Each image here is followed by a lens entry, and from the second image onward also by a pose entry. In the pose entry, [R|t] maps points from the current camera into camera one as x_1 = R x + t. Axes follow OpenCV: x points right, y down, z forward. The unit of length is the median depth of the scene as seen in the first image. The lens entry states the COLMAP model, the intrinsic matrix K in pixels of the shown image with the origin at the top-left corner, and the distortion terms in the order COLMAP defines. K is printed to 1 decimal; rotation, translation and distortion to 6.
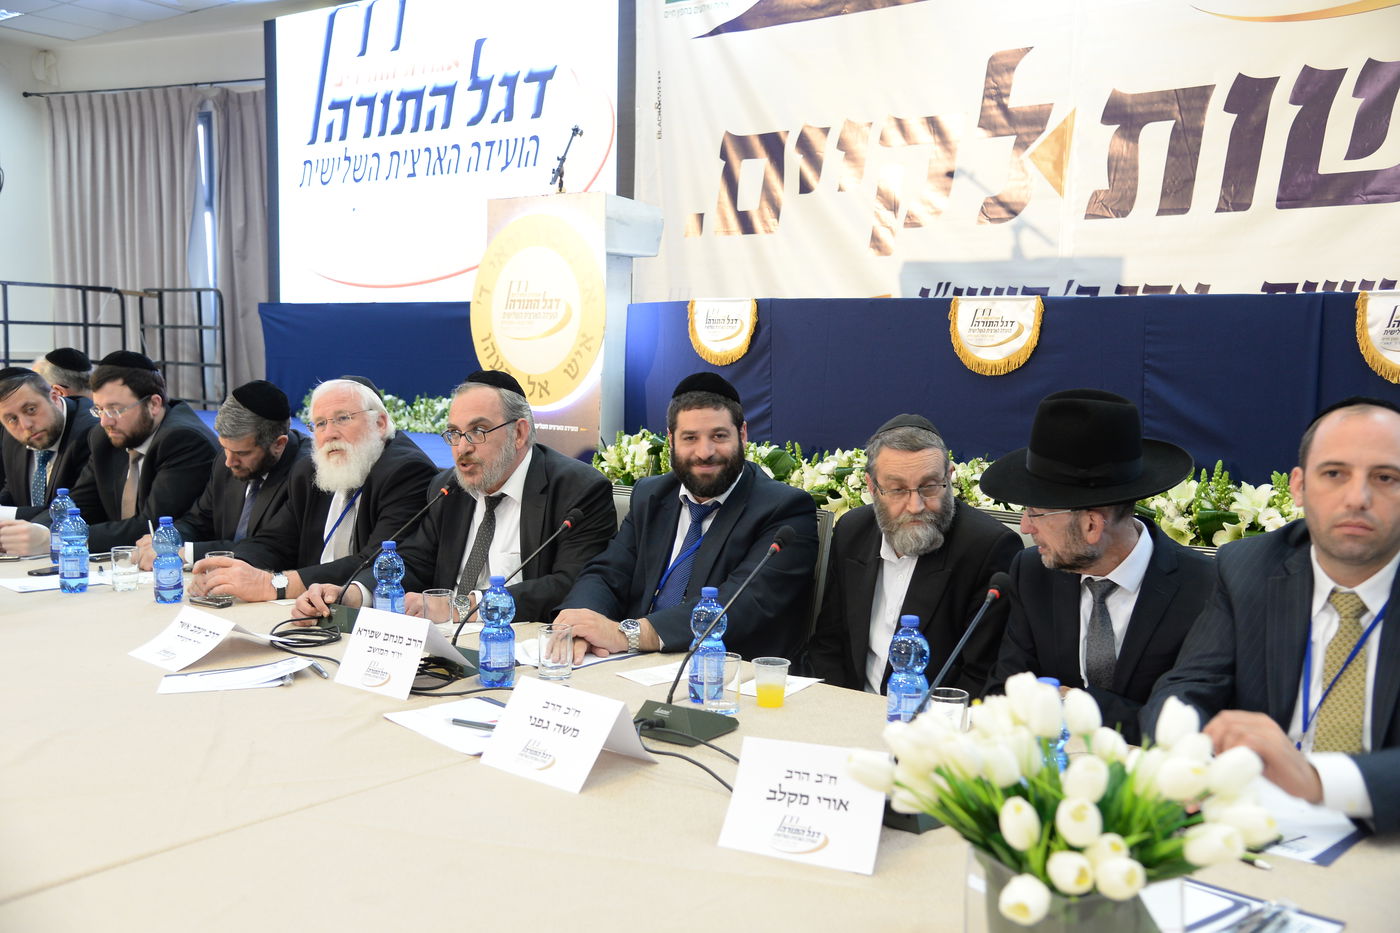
lens RADIAL K [[1394.1, 0, 696.1], [0, 1394.1, 477.7], [0, 0, 1]] dist [0.072289, 0.000000]
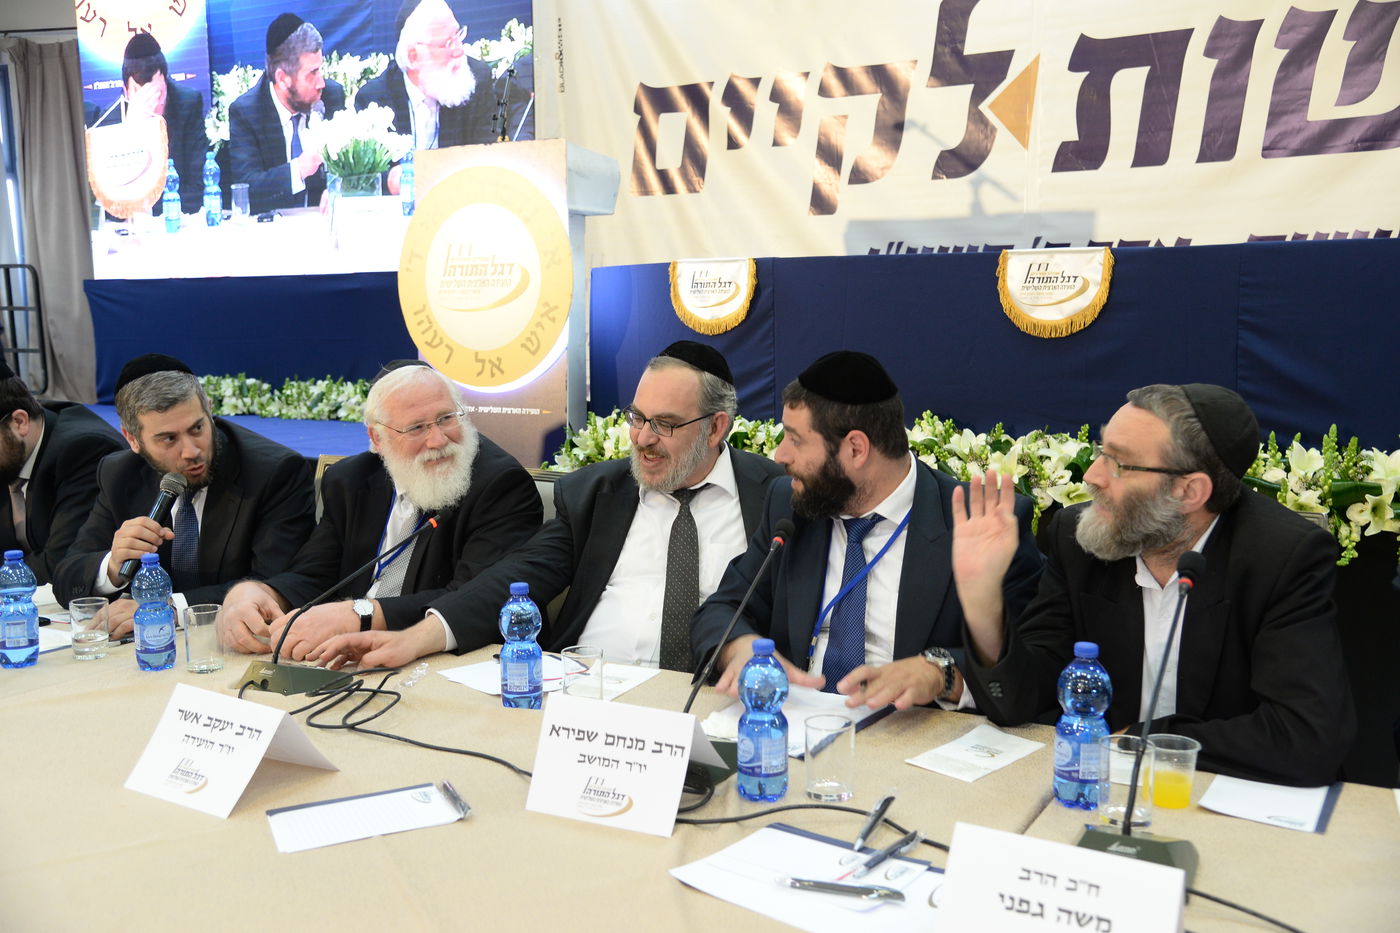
lens RADIAL K [[1331.7, 0, 711.7], [0, 1331.7, 470.0], [0, 0, 1]] dist [0.061106, 0.000000]
pose [[0.985343, -0.040985, 0.165587, -0.107424], [0.037913, 0.999046, 0.021671, -0.011110], [-0.166317, -0.015076, 0.985957, 0.140015]]
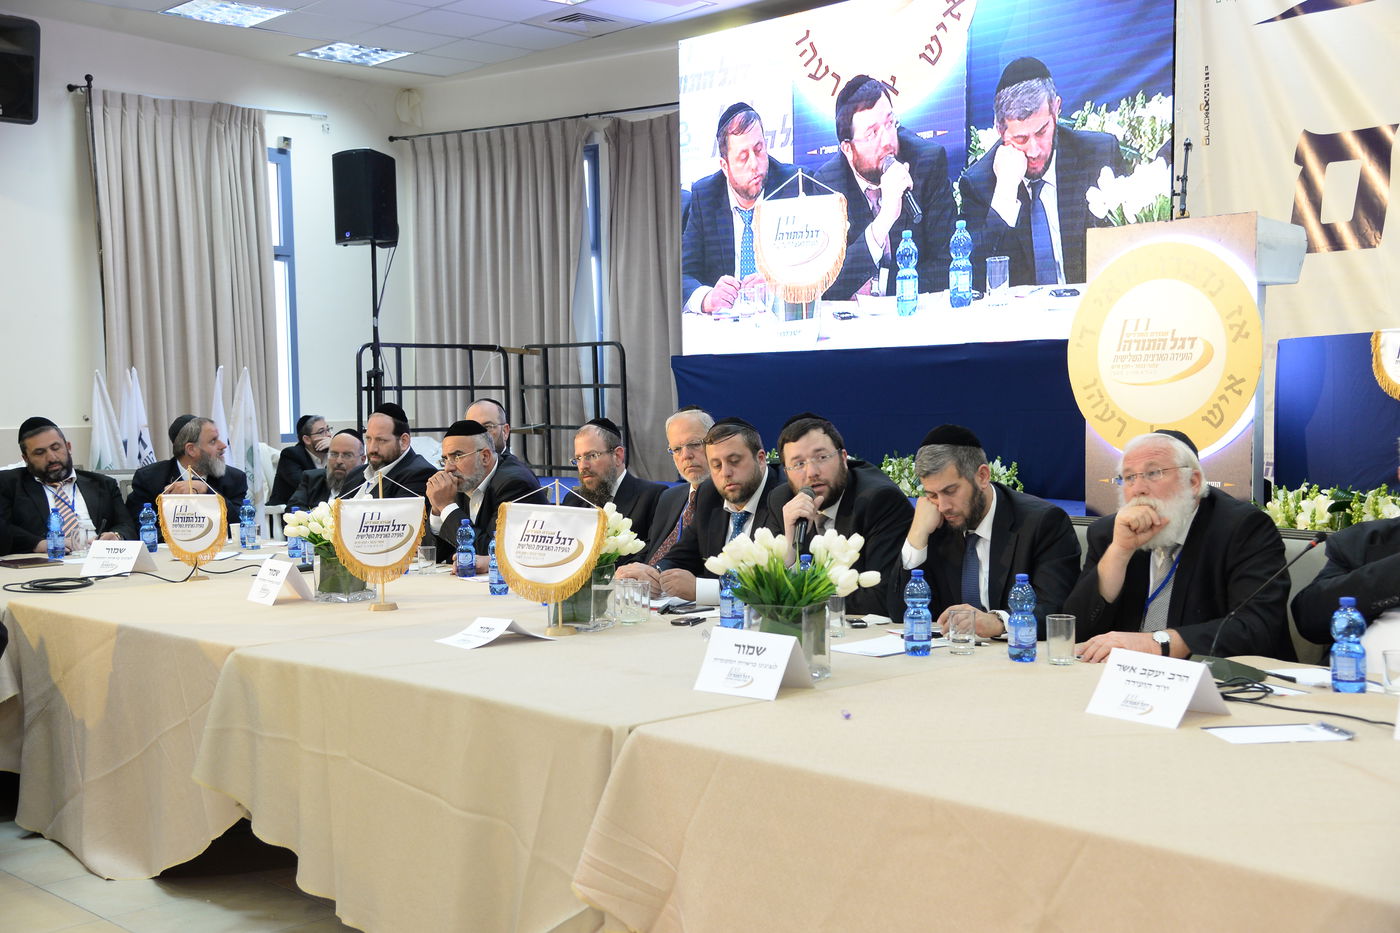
lens RADIAL K [[1732.2, 0, 689.3], [0, 1732.2, 469.0], [0, 0, 1]] dist [0.162605, 0.000000]
pose [[0.986941, -0.024782, -0.159164, -0.214925], [0.016721, 0.998518, -0.051784, 0.006082], [0.160211, 0.048446, 0.985893, -0.123055]]
